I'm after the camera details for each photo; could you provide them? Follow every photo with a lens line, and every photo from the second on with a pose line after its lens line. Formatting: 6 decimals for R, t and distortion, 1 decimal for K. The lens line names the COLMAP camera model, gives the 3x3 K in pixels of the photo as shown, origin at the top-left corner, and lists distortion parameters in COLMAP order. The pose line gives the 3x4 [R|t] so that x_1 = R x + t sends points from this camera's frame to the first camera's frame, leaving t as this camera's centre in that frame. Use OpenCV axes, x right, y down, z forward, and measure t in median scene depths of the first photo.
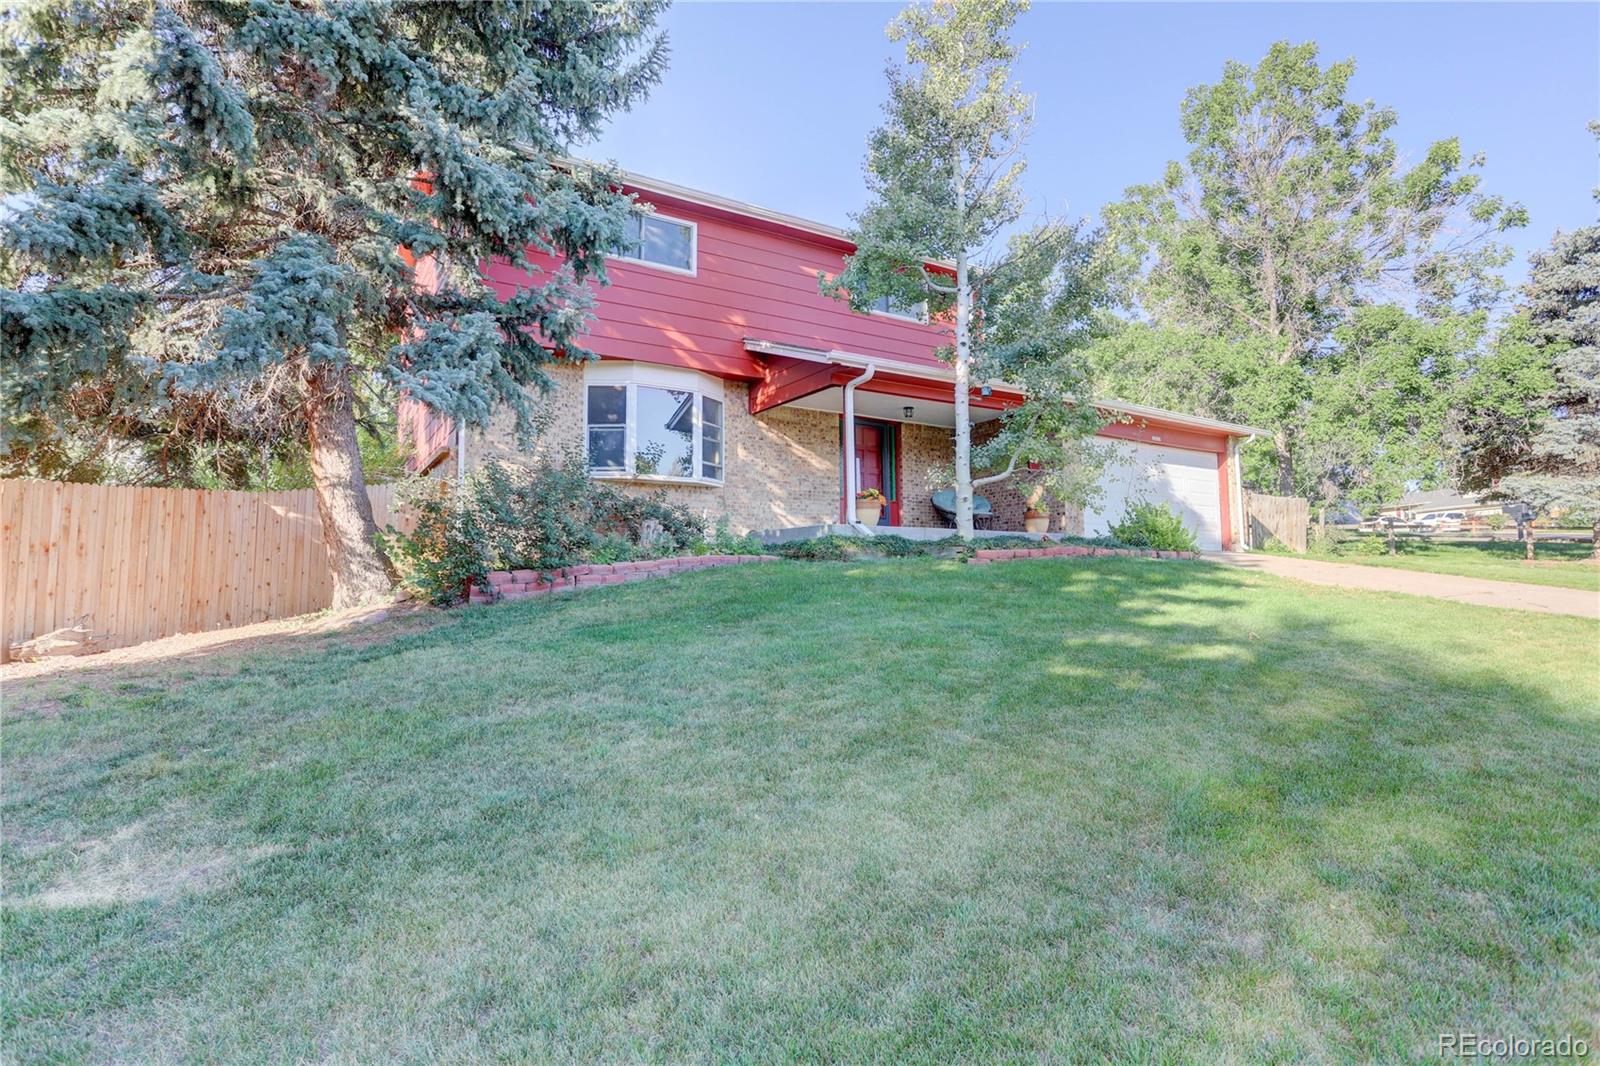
lens RADIAL K [[781.7, 0, 803.5], [0, 781.7, 528.6], [0, 0, 1]] dist [-0.024429, 0.013299]
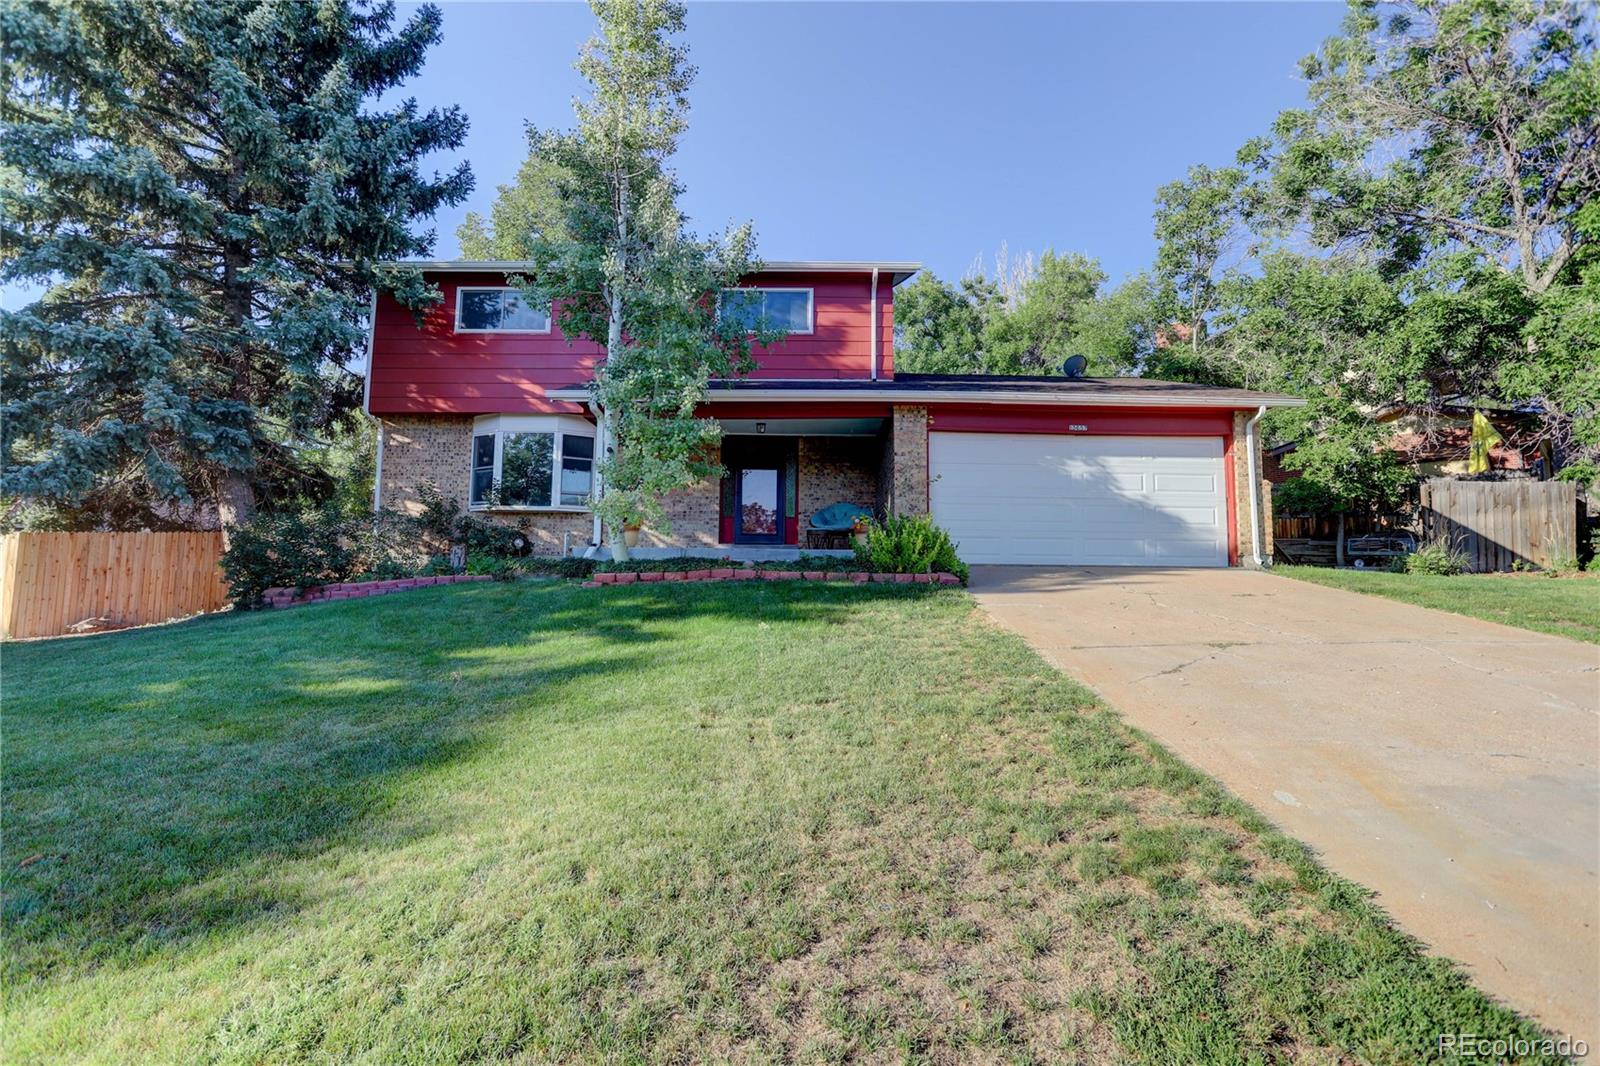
lens RADIAL K [[781.7, 0, 782.1], [0, 781.7, 528.5], [0, 0, 1]] dist [-0.024429, 0.013299]
pose [[0.859248, -0.028896, -0.510743, 0.723419], [0.021827, 0.999565, -0.019833, -0.001861], [0.511094, 0.005893, 0.859505, 0.178554]]
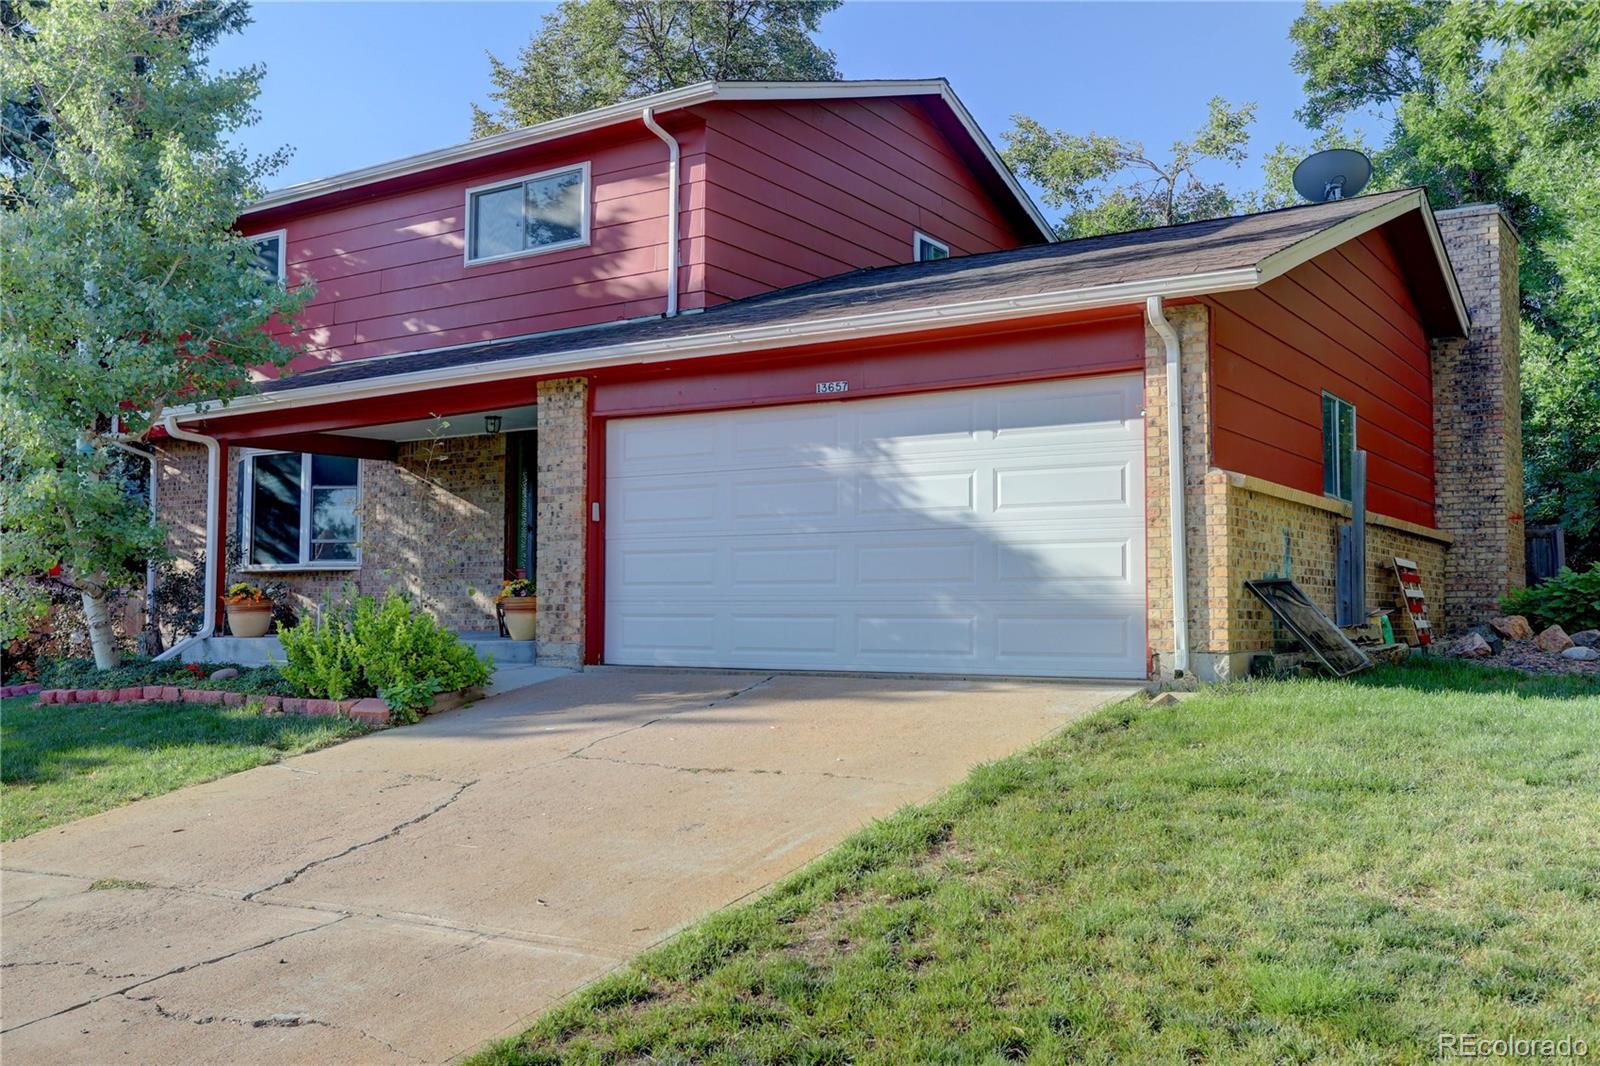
lens RADIAL K [[1453.3, 0, 792.6], [0, 1453.3, 544.4], [0, 0, 1]] dist [0.056659, 0.000000]
pose [[0.427778, -0.041249, -0.902942, 1.332899], [0.057225, 0.998190, -0.018489, -0.028887], [0.902071, -0.043761, 0.429364, 0.803548]]
